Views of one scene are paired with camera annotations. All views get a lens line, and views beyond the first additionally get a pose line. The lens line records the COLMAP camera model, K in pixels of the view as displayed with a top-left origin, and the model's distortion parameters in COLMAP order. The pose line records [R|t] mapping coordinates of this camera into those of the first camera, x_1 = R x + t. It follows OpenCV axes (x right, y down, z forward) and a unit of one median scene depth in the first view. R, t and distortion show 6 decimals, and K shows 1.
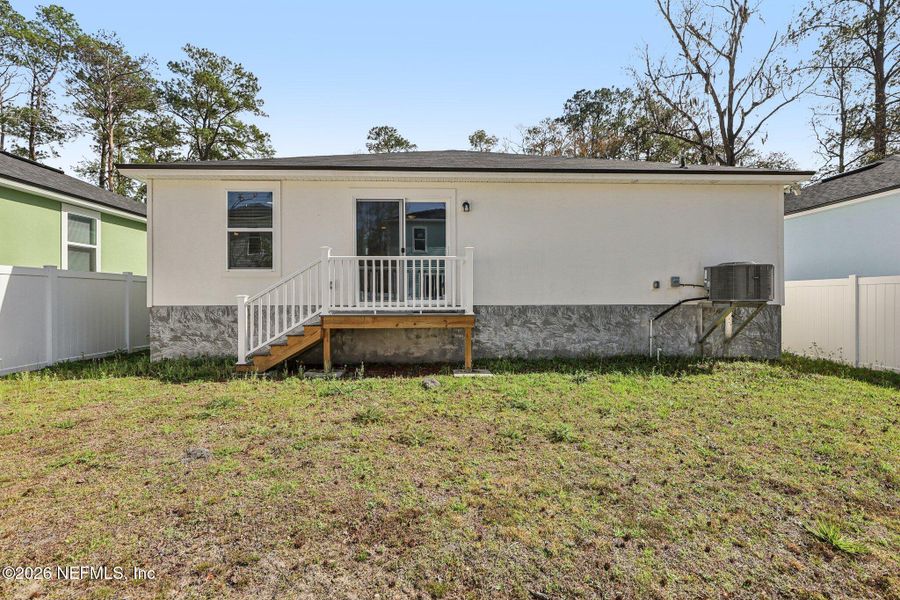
lens RADIAL K [[410.6, 0, 451.1], [0, 410.6, 300.6], [0, 0, 1]] dist [0.000769, 0.000234]
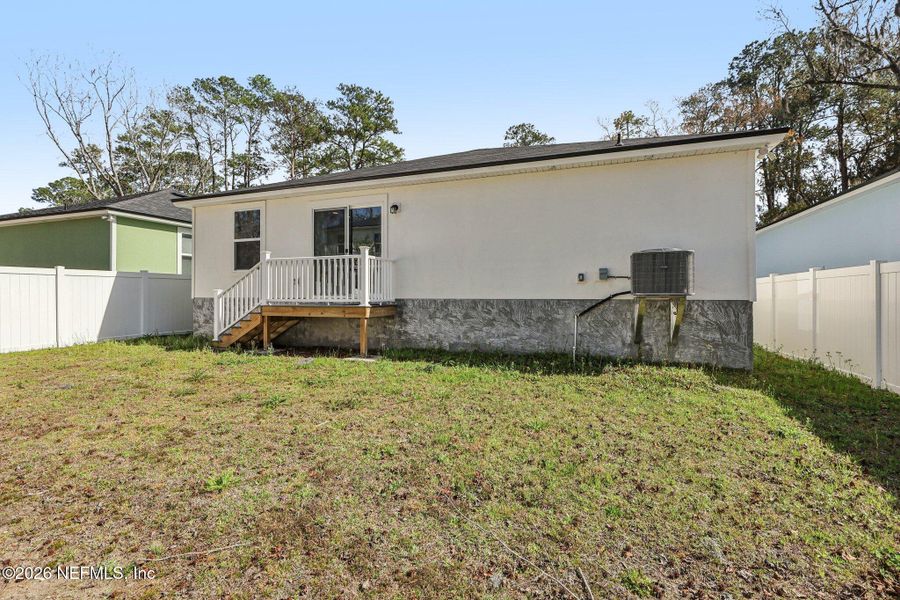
lens RADIAL K [[410.6, 0, 448.1], [0, 410.6, 296.6], [0, 0, 1]] dist [0.000769, 0.000234]
pose [[0.922475, 0.004147, -0.386034, 0.577565], [-0.004897, 0.999988, -0.000959, 0.006262], [0.386025, 0.002775, 0.922484, 0.042289]]
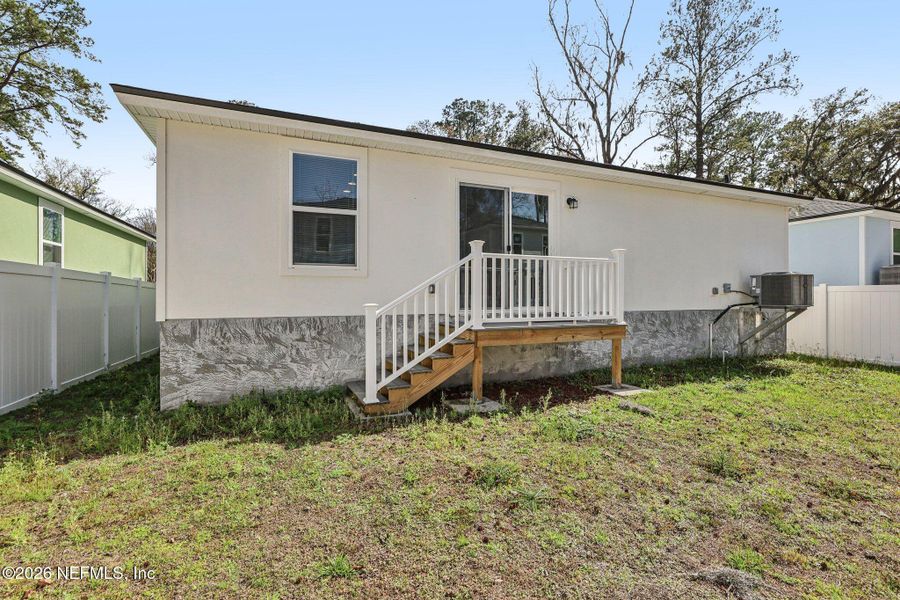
lens RADIAL K [[410.6, 0, 453.6], [0, 410.6, 297.9], [0, 0, 1]] dist [0.000769, 0.000234]
pose [[0.935489, 0.001084, 0.353353, -0.508776], [0.000144, 0.999994, -0.003449, -0.016569], [-0.353355, 0.003277, 0.935484, 0.242215]]
